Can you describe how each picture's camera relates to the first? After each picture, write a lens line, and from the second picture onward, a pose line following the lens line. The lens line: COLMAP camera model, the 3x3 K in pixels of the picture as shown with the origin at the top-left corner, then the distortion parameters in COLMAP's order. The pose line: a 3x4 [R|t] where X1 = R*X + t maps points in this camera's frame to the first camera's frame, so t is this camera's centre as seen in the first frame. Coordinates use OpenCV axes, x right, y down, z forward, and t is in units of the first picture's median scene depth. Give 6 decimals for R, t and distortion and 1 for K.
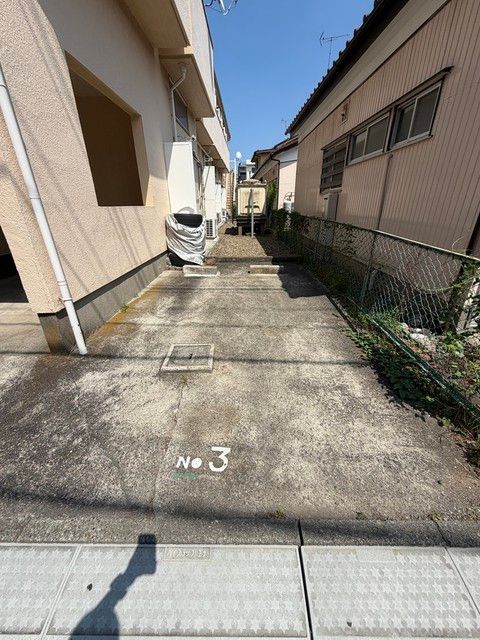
lens RADIAL K [[254.7, 0, 239.7], [0, 254.7, 320.1], [0, 0, 1]] dist [0.000223, -0.000102]
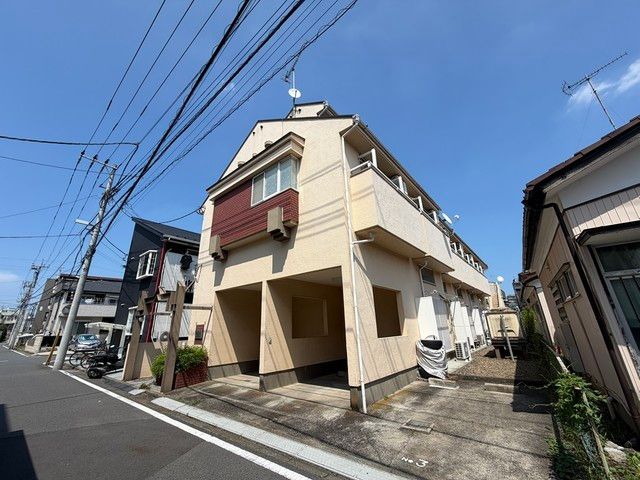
lens RADIAL K [[254.7, 0, 316.6], [0, 254.7, 237.0], [0, 0, 1]] dist [0.000223, -0.000102]
pose [[0.780956, -0.225327, -0.582525, 0.470210], [-0.234629, 0.758513, -0.607954, 0.317365], [0.578842, 0.611462, 0.539497, -0.950045]]
